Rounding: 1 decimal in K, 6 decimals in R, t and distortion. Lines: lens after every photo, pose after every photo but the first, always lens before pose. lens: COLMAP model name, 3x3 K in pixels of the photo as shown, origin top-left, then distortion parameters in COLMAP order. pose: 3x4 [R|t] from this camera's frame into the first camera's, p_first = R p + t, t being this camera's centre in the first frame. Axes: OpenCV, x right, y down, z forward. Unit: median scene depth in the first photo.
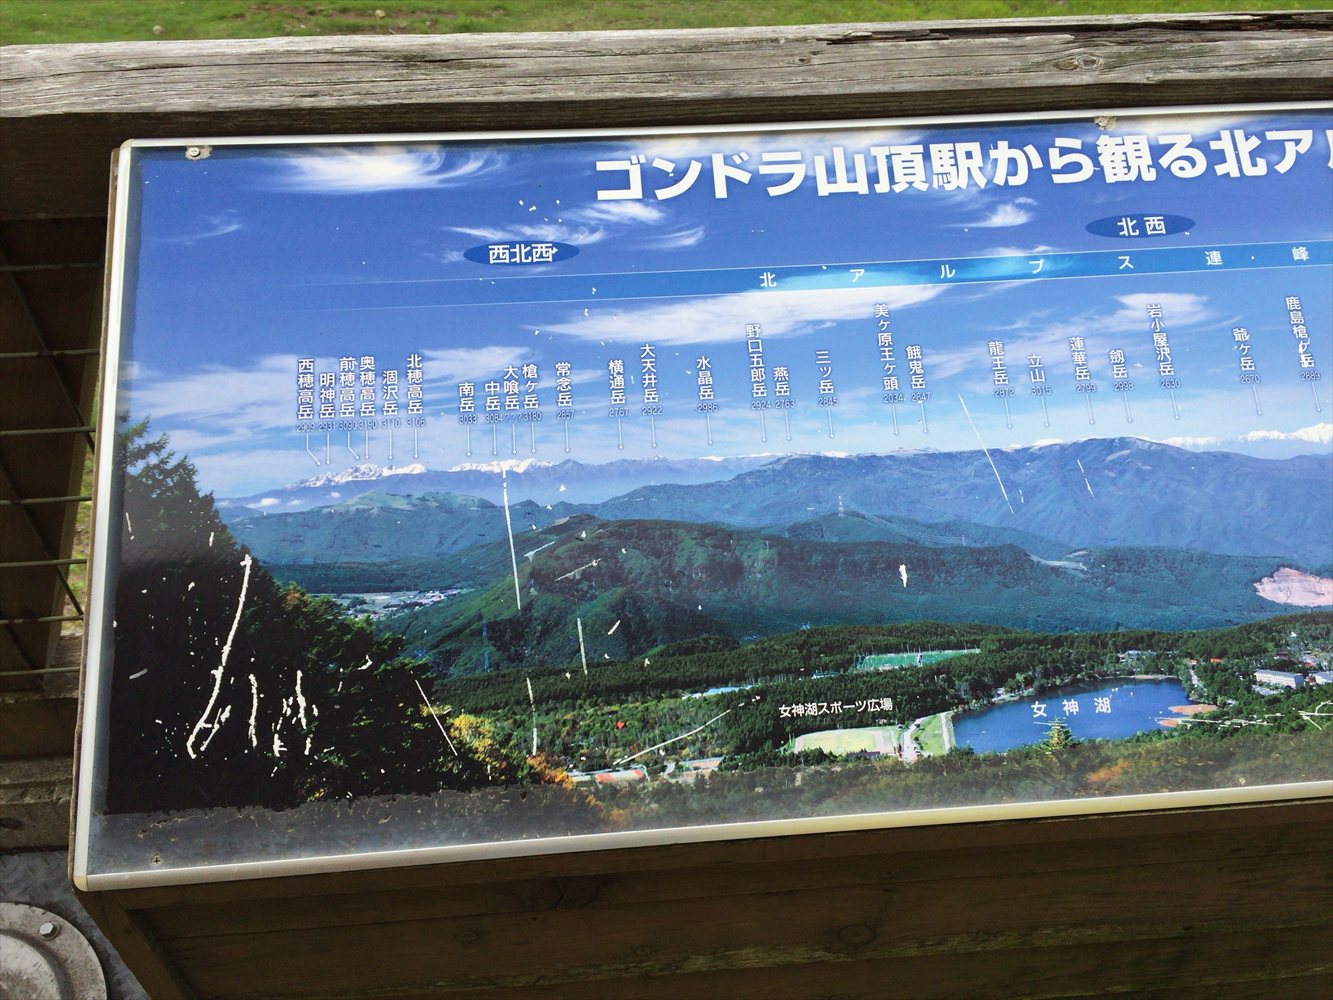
lens RADIAL K [[1155.8, 0, 666.5], [0, 1155.8, 500.0], [0, 0, 1]] dist [0.090686, -0.146703]
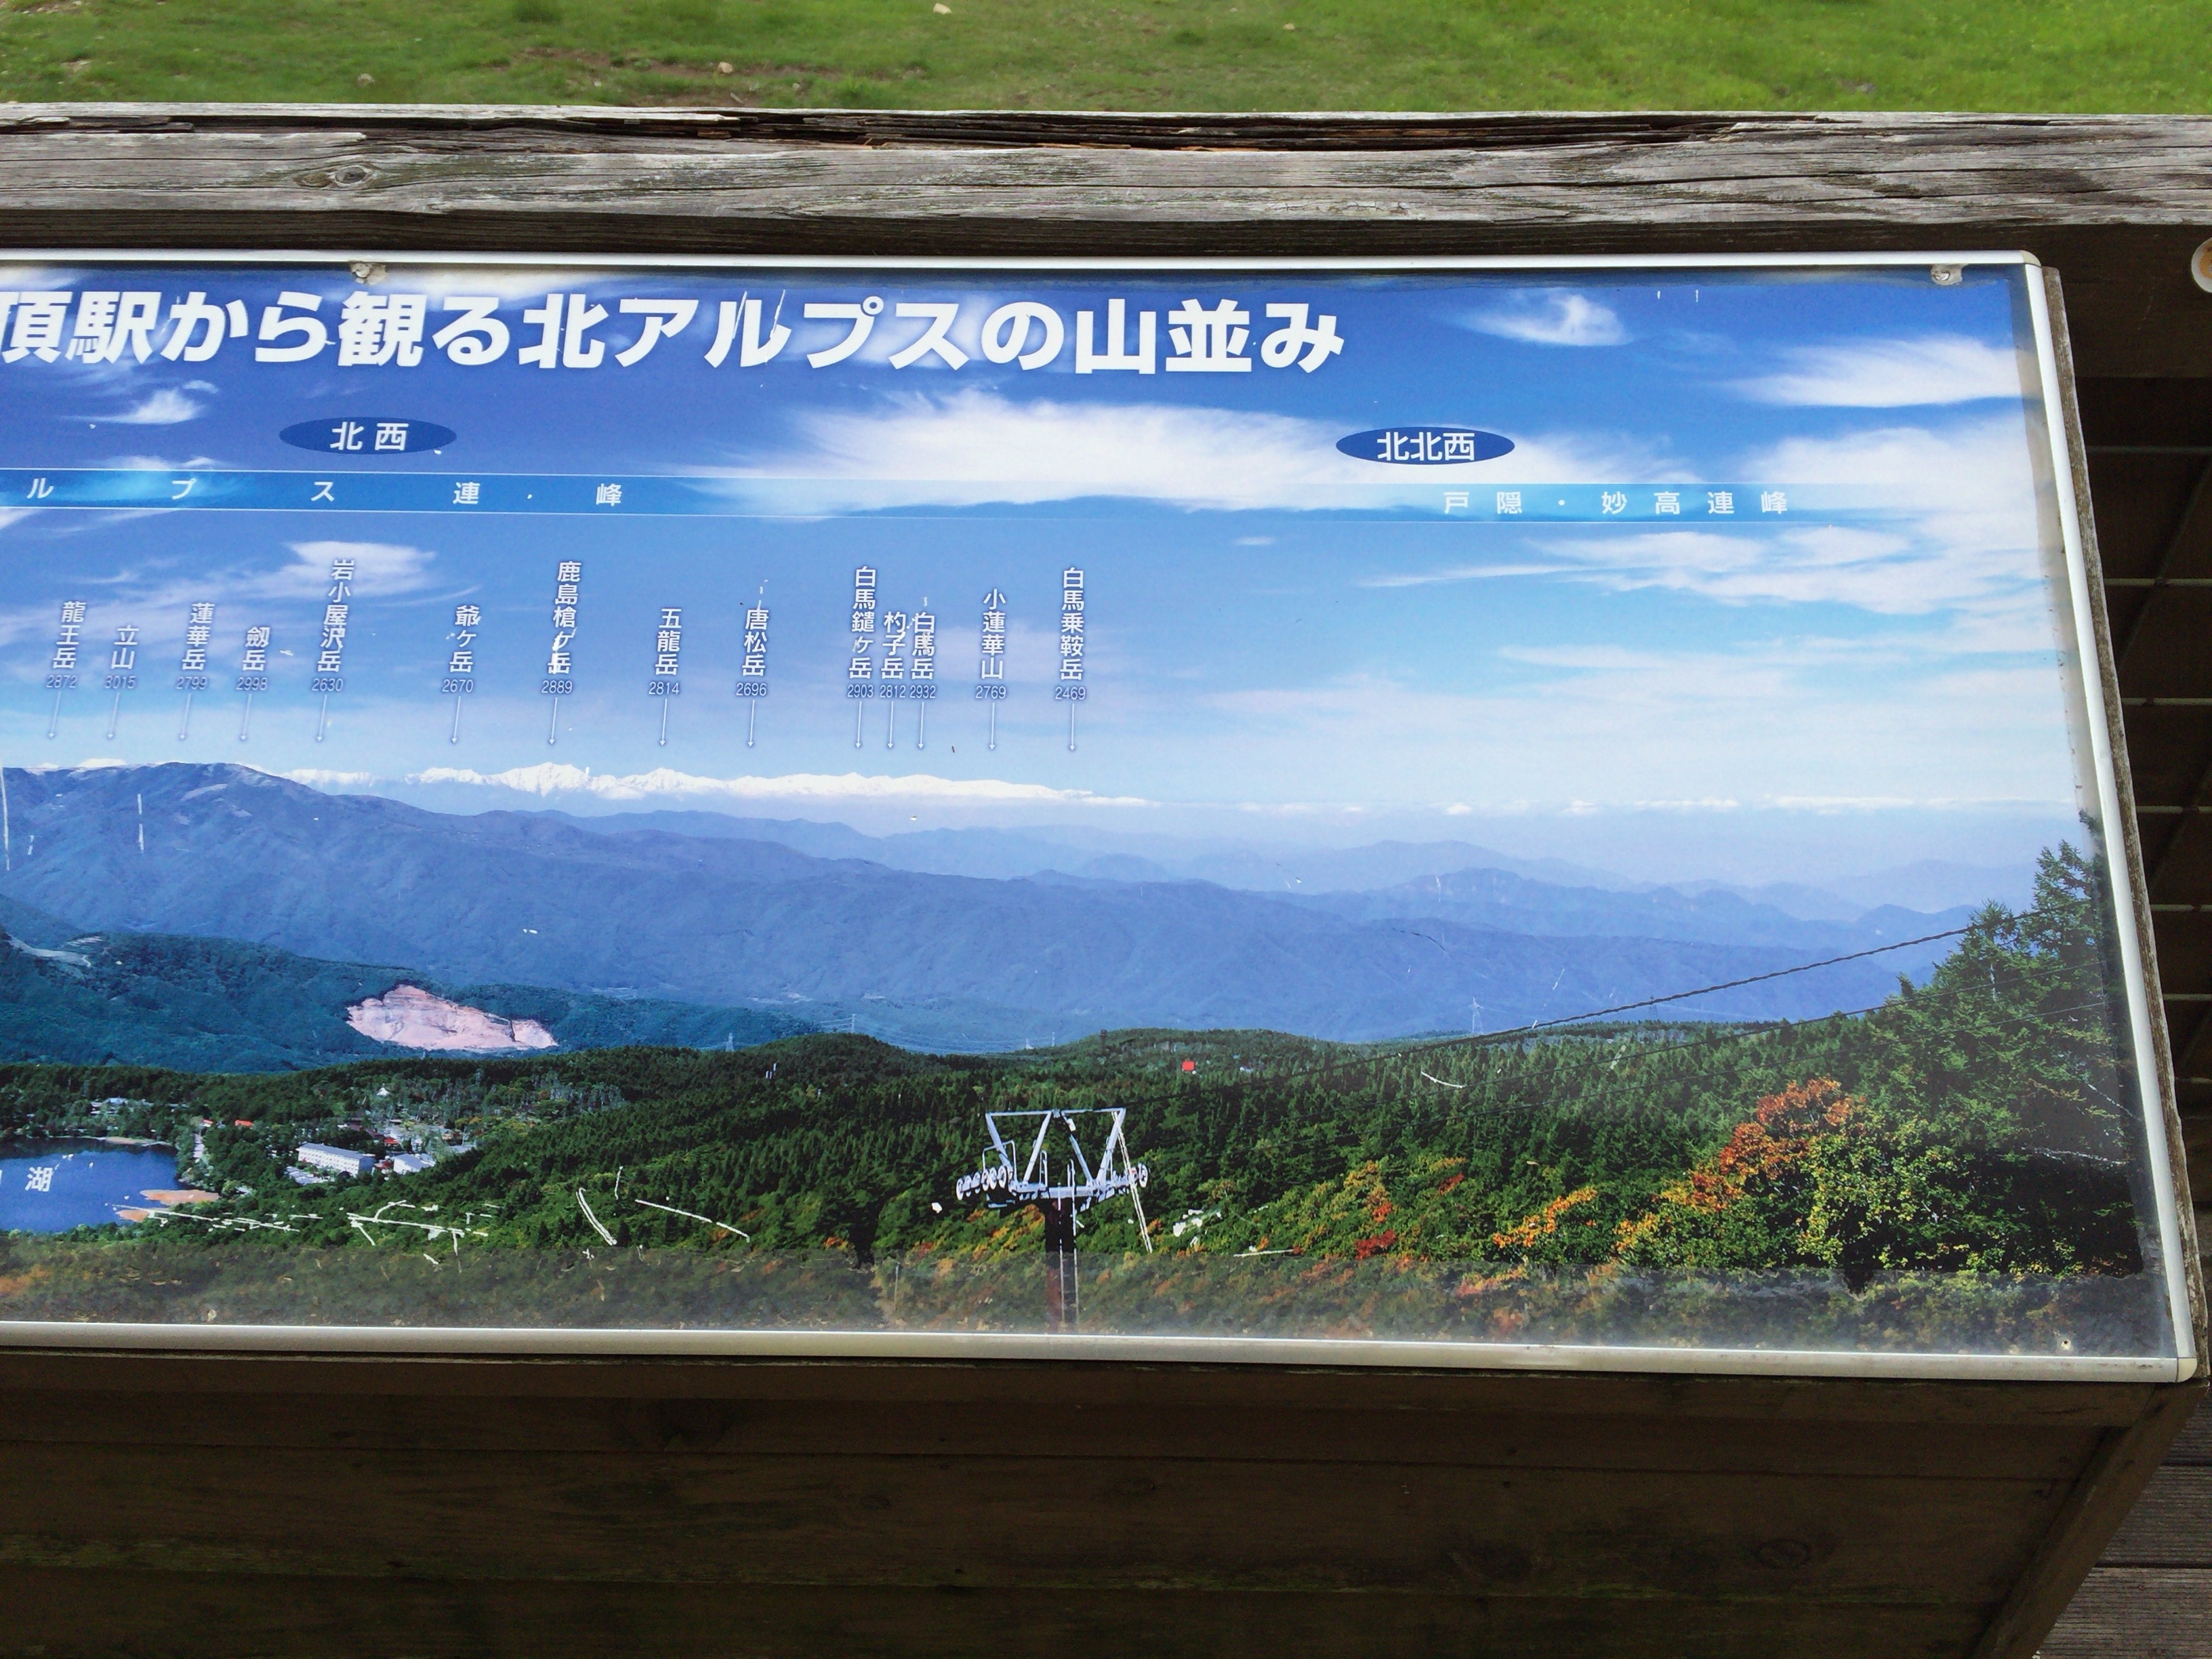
lens RADIAL K [[1918.0, 0, 1106.0], [0, 1918.0, 829.5], [0, 0, 1]] dist [0.090686, -0.146703]
pose [[0.994327, 0.066577, -0.082953, 0.930855], [-0.068673, 0.997382, -0.022669, -0.026451], [0.081227, 0.028237, 0.996296, -0.006687]]
